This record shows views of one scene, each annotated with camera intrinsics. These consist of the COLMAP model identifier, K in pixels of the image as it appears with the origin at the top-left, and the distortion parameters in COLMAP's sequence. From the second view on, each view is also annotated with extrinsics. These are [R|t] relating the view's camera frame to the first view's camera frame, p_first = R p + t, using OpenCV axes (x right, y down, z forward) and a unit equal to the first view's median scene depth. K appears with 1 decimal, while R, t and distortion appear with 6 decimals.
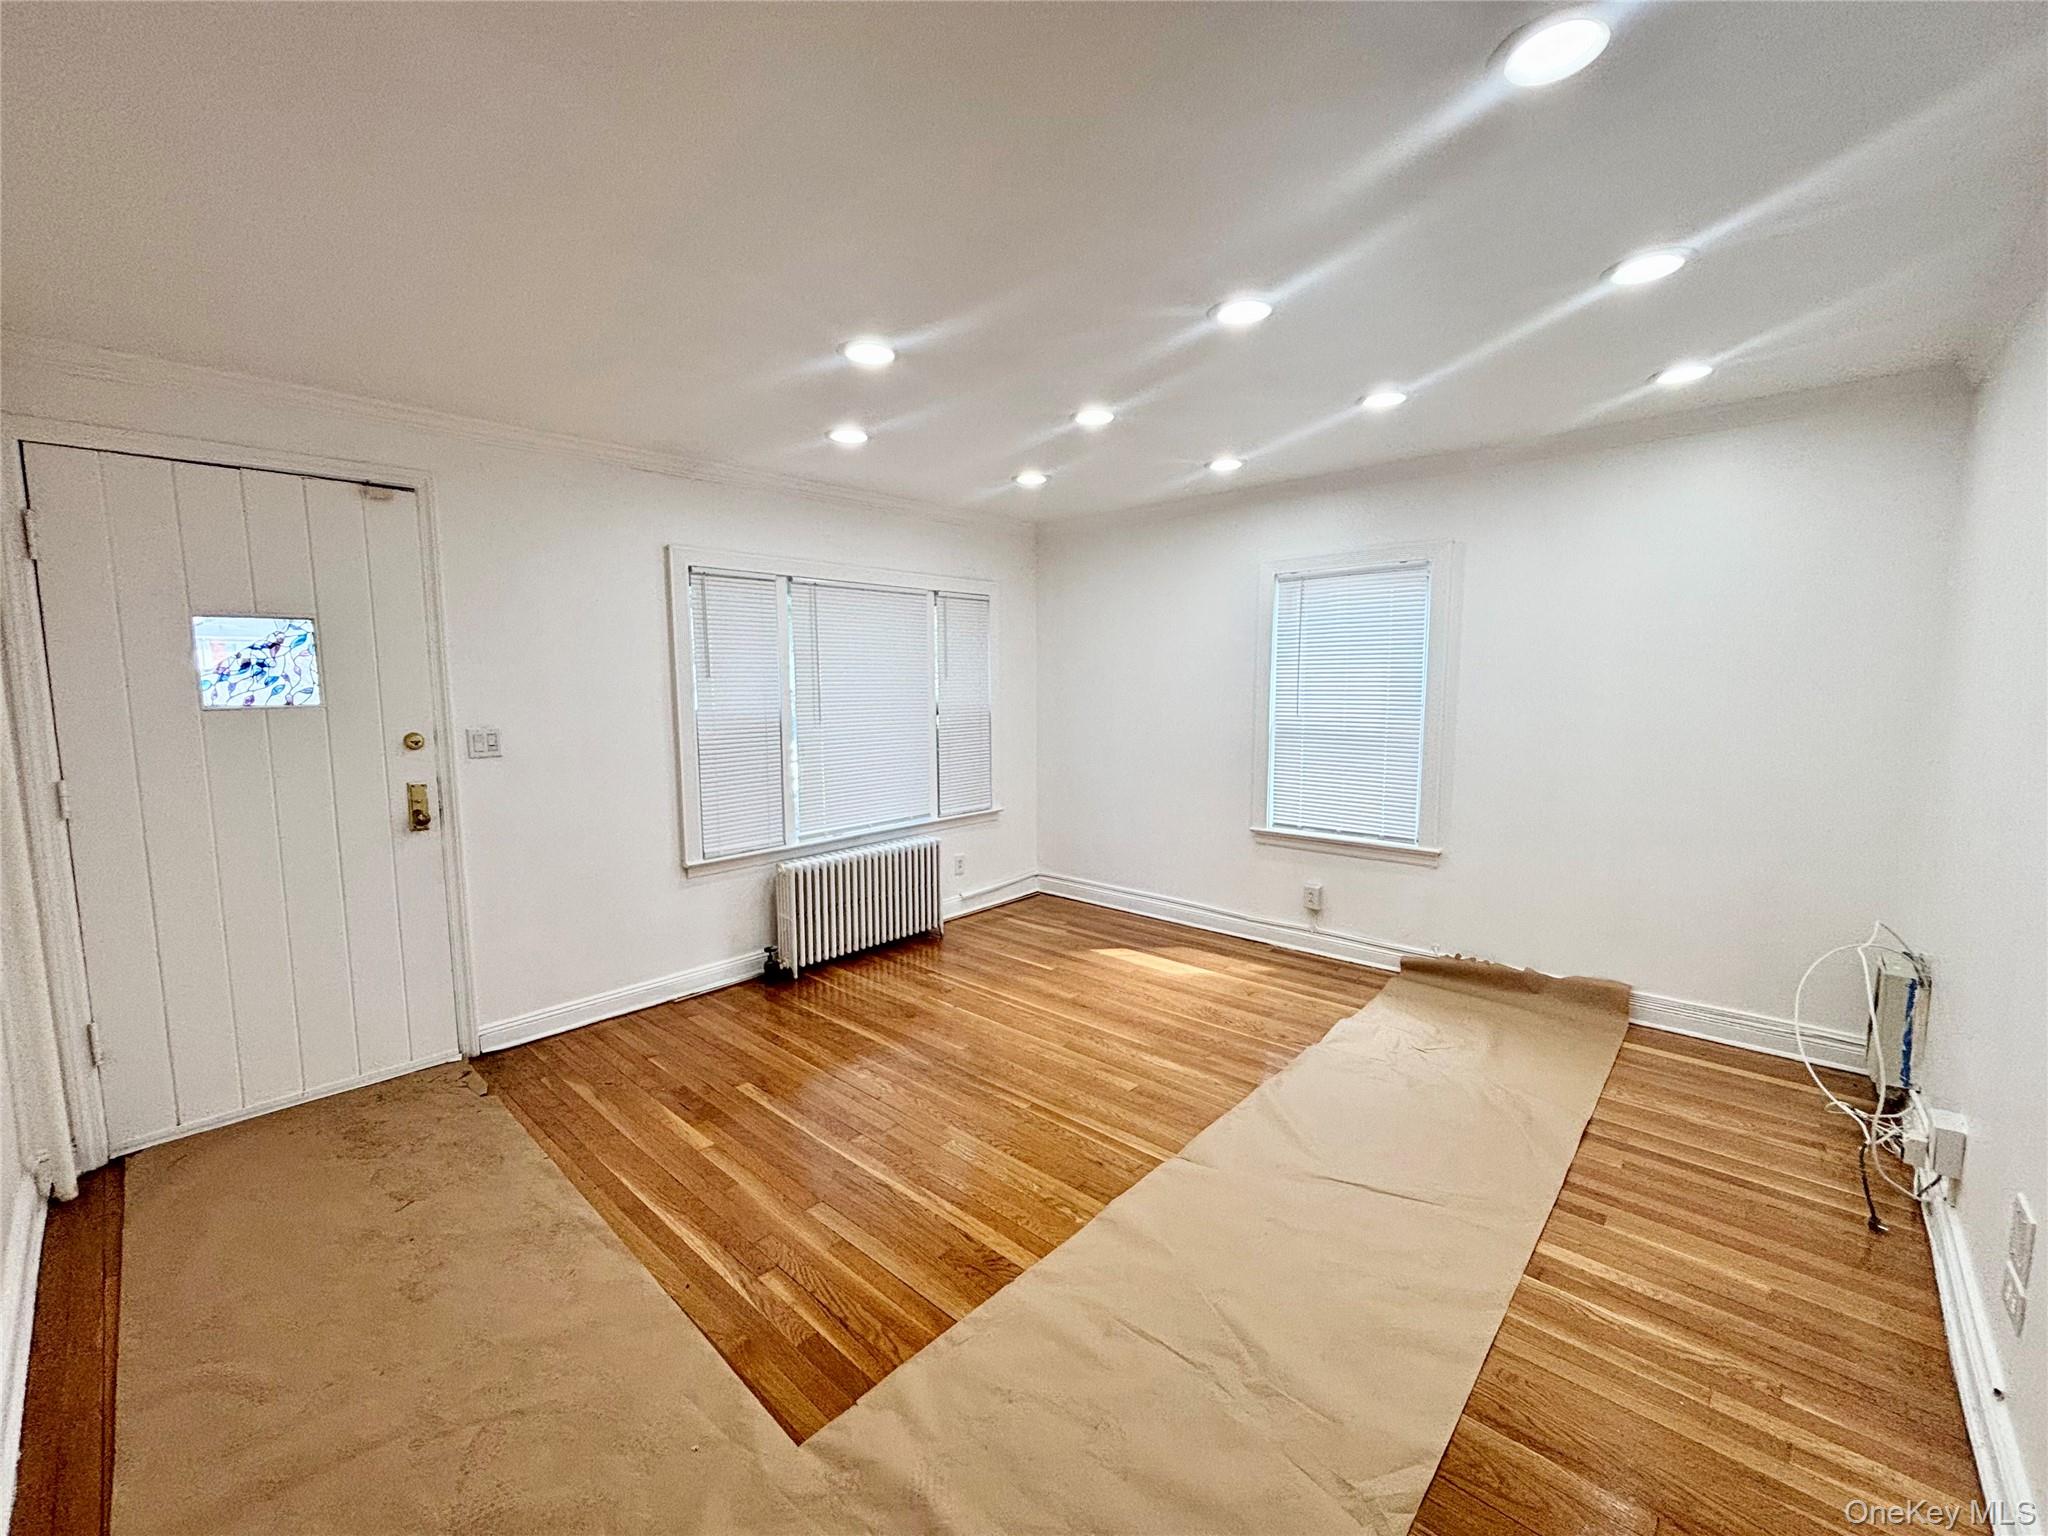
lens RADIAL K [[834.3, 0, 1020.2], [0, 834.3, 768.9], [0, 0, 1]] dist [-0.001918, 0.000416]
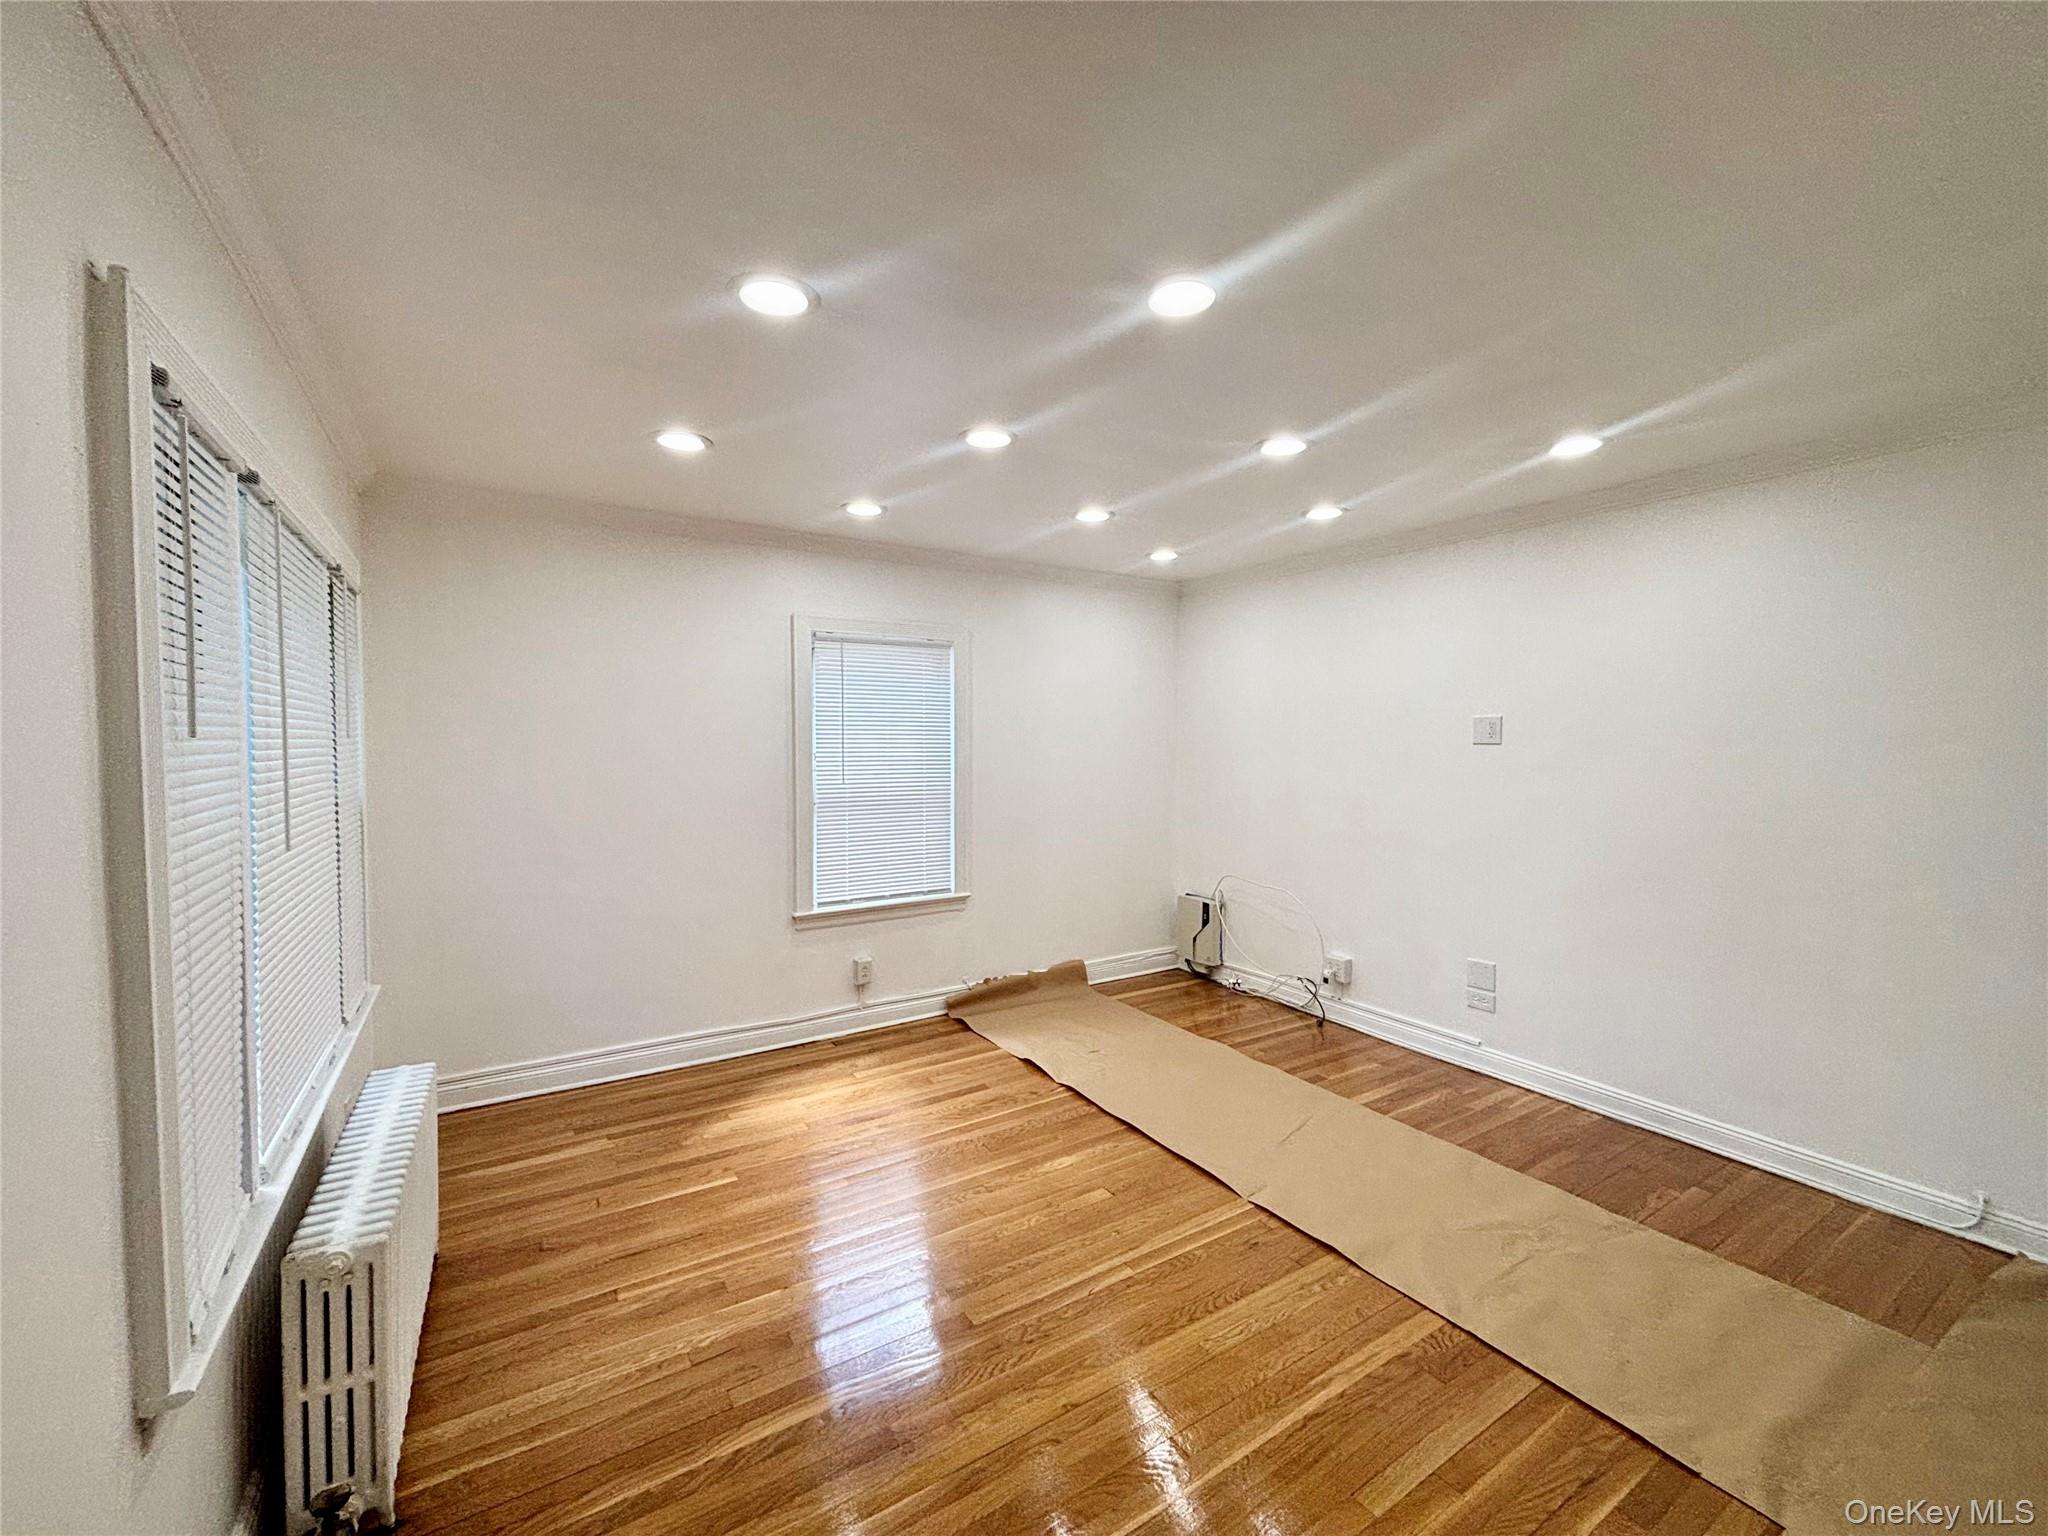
lens RADIAL K [[839.2, 0, 1016.5], [0, 839.2, 764.7], [0, 0, 1]] dist [0.002195, -0.000505]
pose [[0.262047, -0.025568, 0.964716, -0.570985], [0.102962, 0.994684, -0.001605, -0.067819], [-0.959547, 0.099750, 0.263287, 0.603539]]
